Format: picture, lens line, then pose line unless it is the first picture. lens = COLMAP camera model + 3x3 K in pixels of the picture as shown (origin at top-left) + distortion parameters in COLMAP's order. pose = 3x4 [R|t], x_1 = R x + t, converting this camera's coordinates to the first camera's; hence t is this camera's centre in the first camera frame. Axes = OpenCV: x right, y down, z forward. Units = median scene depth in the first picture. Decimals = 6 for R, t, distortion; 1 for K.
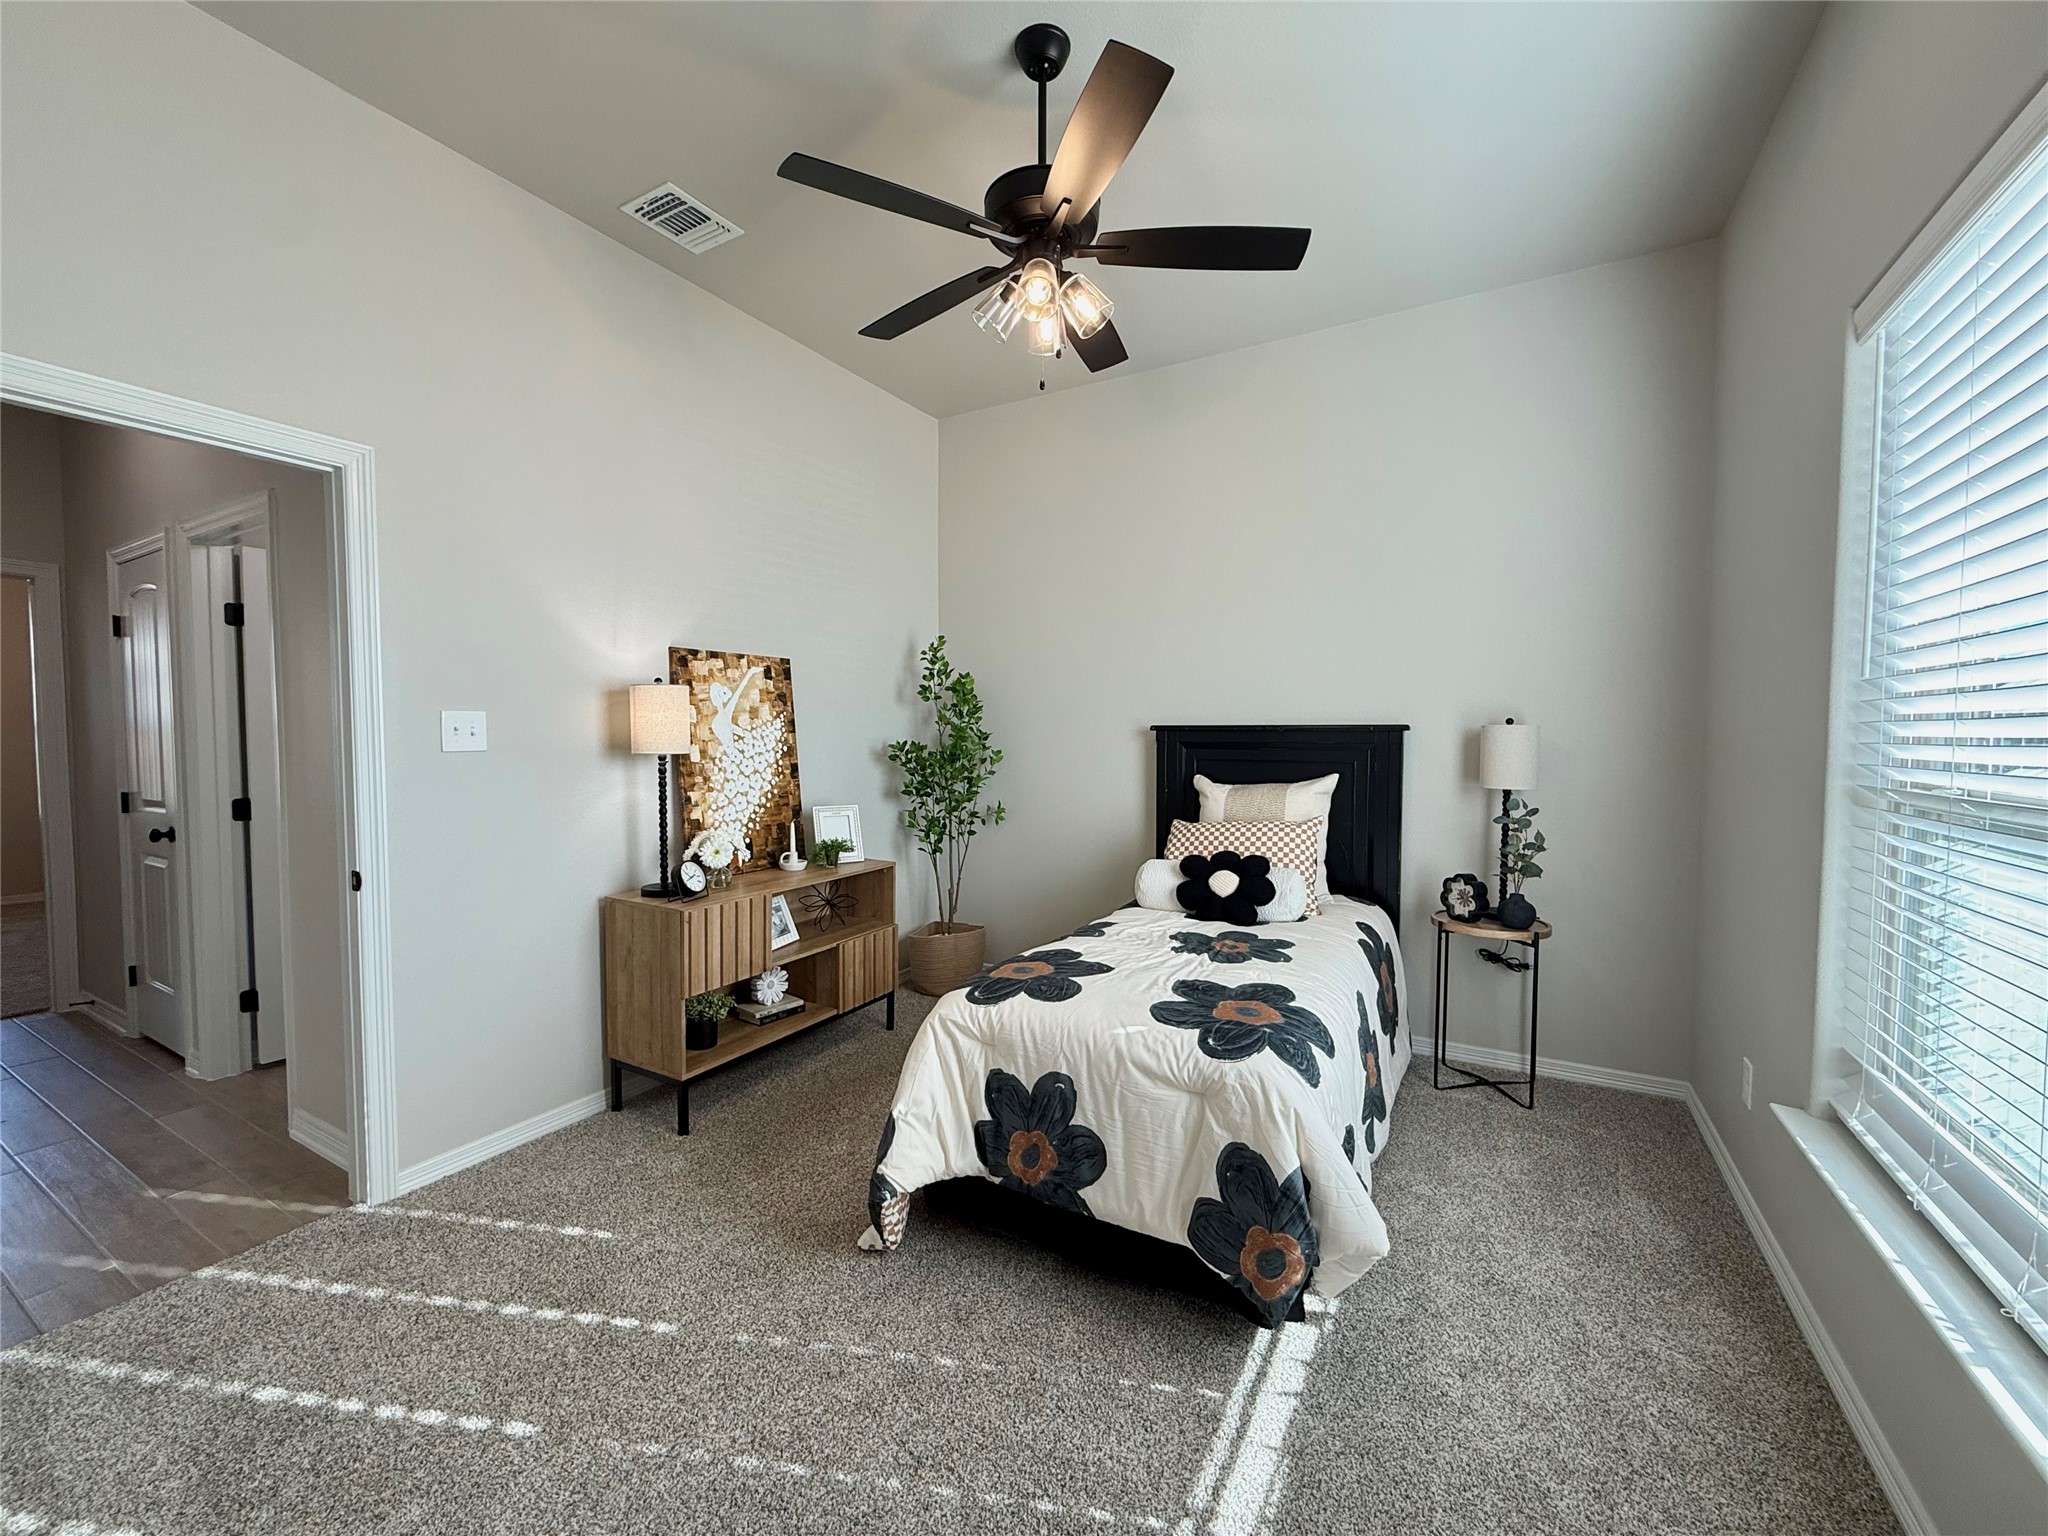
lens RADIAL K [[816.7, 0, 1023.5], [0, 816.7, 763.2], [0, 0, 1]] dist [0.002363, -0.000543]
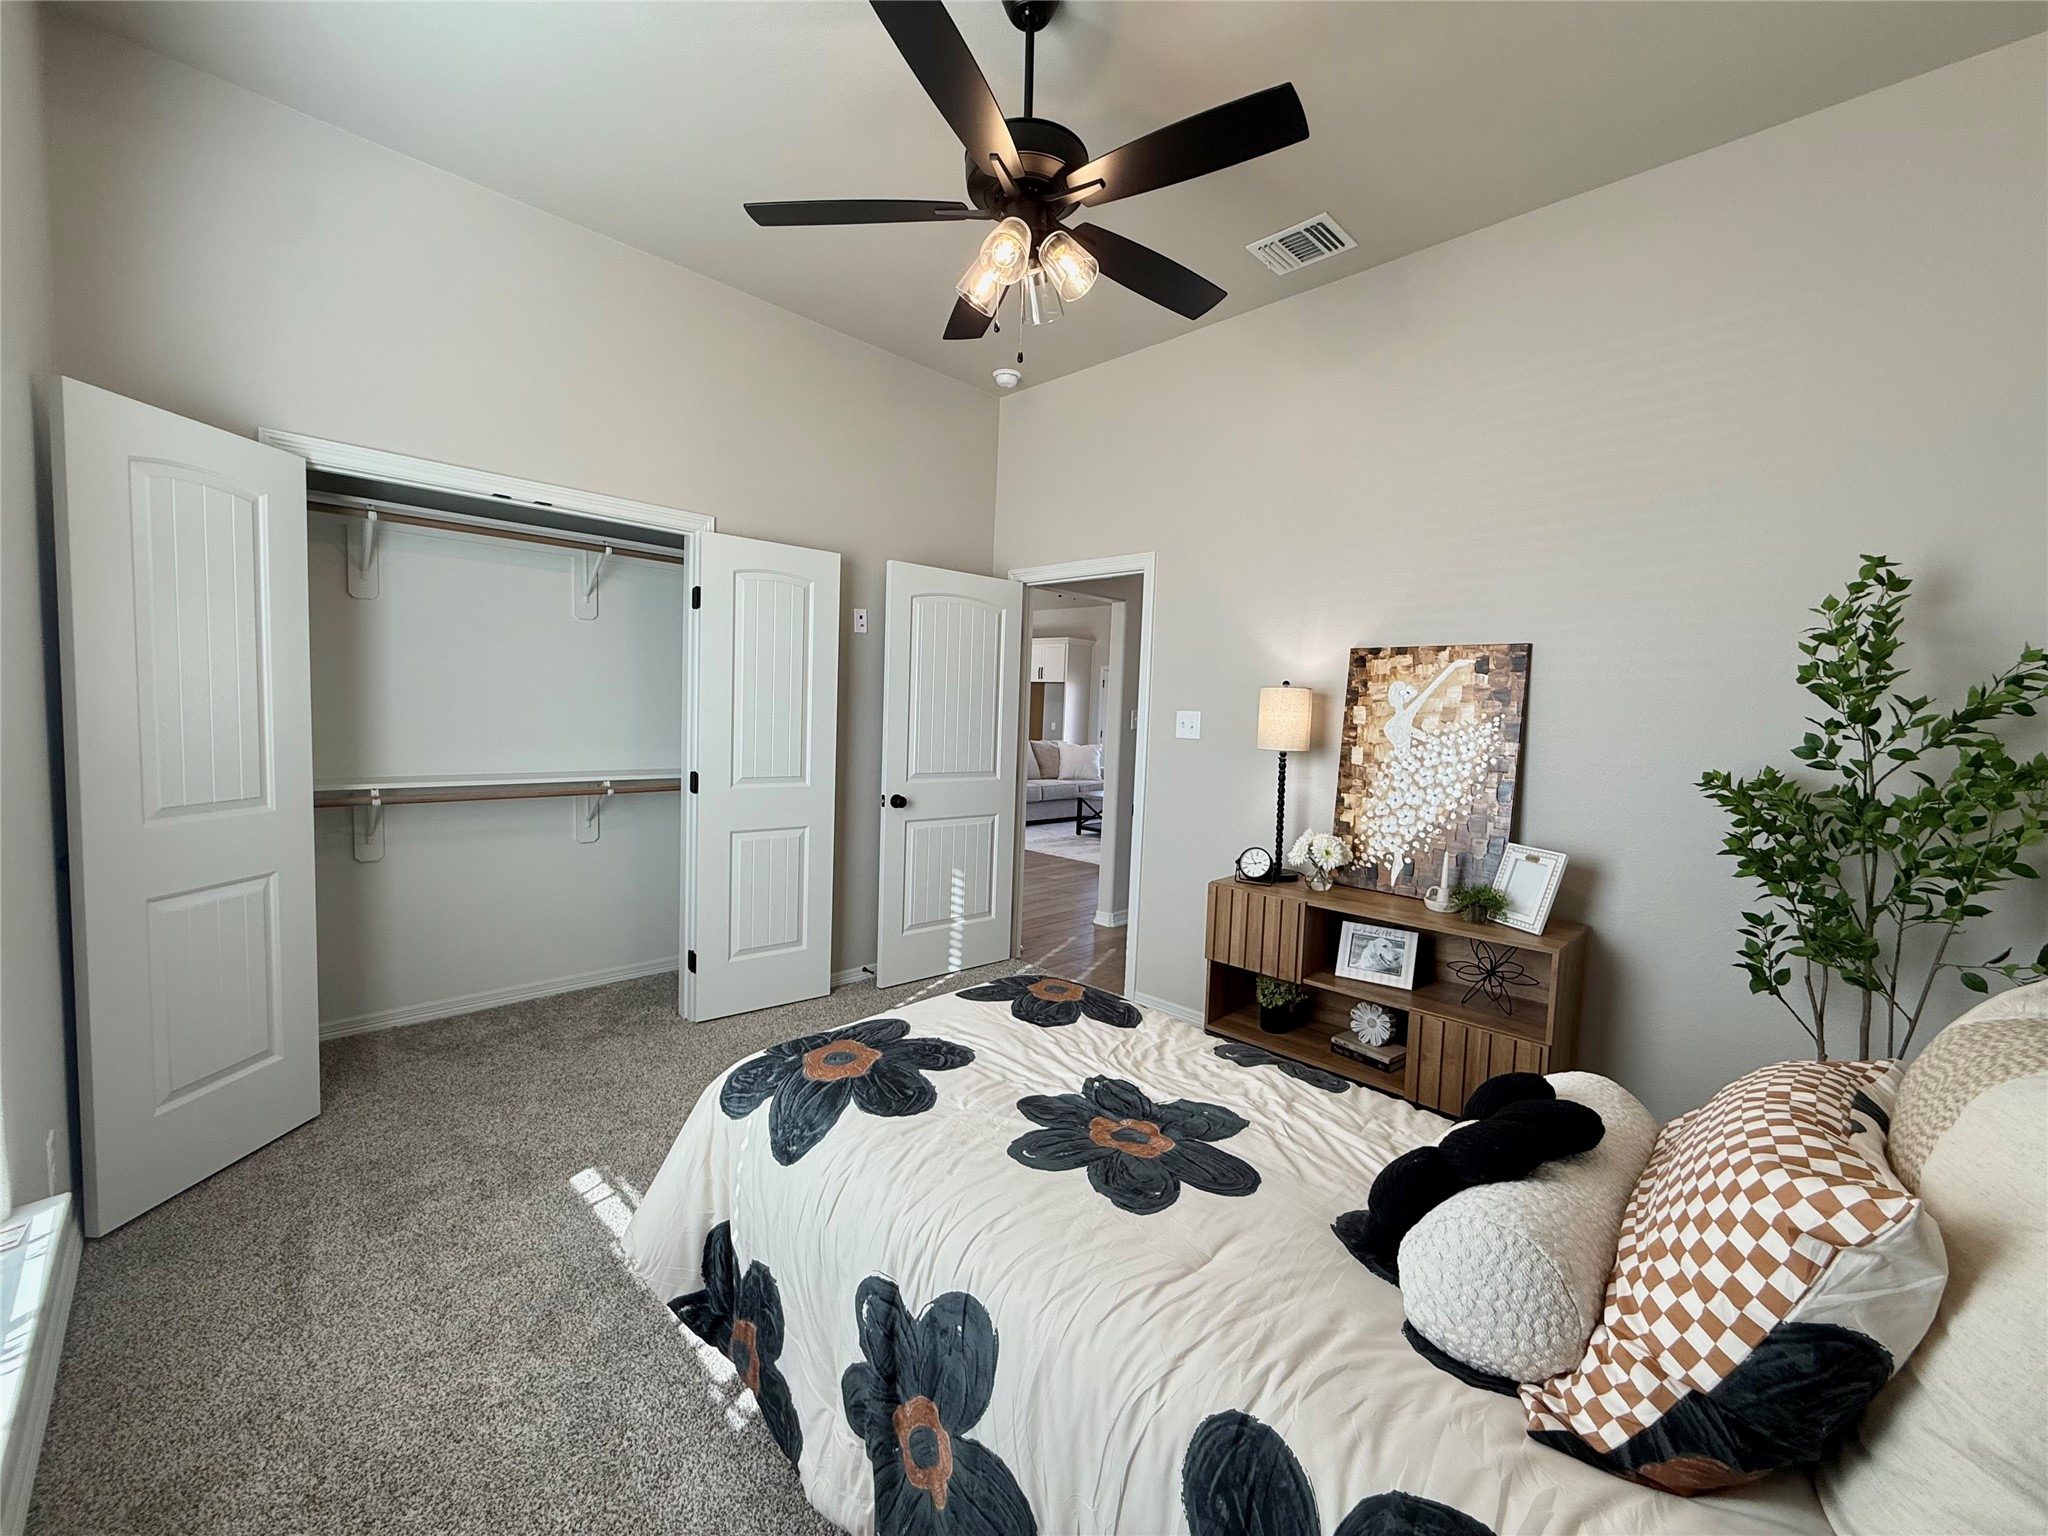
lens RADIAL K [[816.7, 0, 1023.4], [0, 816.7, 770.8], [0, 0, 1]] dist [0.002363, -0.000543]
pose [[-0.264712, 0.060071, -0.962455, 0.622964], [-0.074731, 0.993779, 0.082580, -0.043315], [0.961428, 0.093785, -0.258575, 0.843041]]
